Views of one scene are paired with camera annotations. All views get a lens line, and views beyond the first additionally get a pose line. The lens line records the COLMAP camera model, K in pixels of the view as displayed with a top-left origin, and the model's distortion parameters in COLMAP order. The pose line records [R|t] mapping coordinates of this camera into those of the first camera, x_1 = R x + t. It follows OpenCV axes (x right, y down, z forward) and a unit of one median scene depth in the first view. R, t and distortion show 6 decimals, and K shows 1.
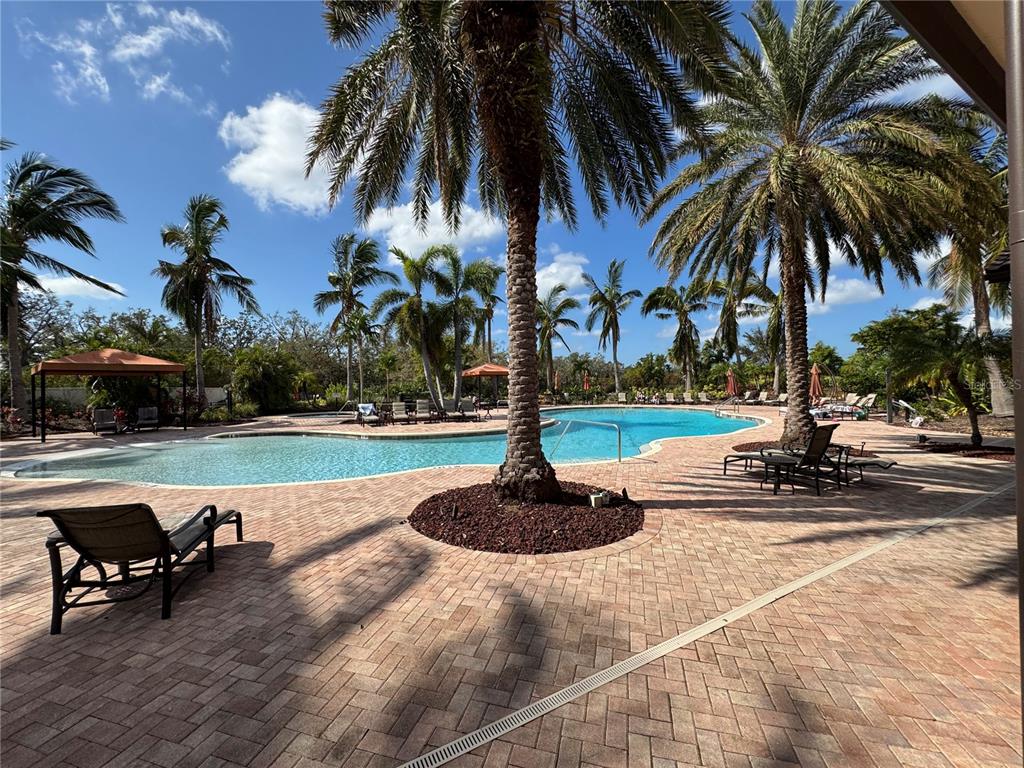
lens RADIAL K [[410.7, 0, 511.4], [0, 410.7, 384.5], [0, 0, 1]] dist [-0.001735, -0.000010]
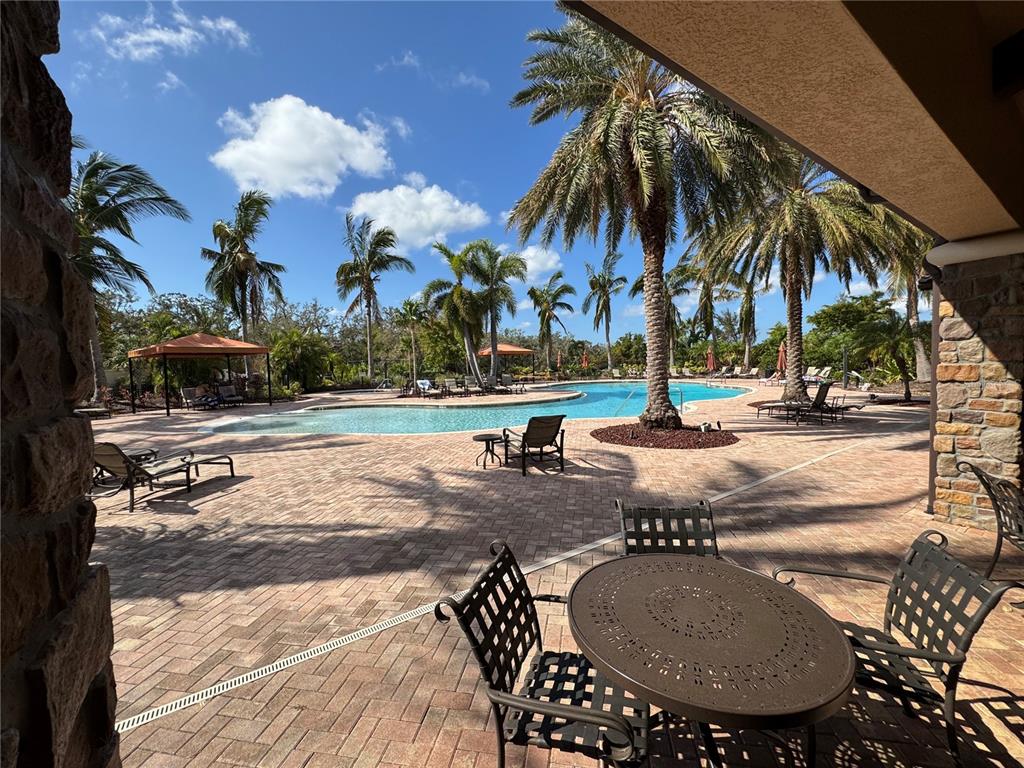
lens RADIAL K [[410.7, 0, 512.7], [0, 410.7, 381.7], [0, 0, 1]] dist [-0.001735, -0.000010]
pose [[0.995915, -0.014051, 0.089200, -0.164995], [0.010104, 0.998956, 0.044545, 0.002075], [-0.089733, -0.043462, 0.995017, -0.135222]]
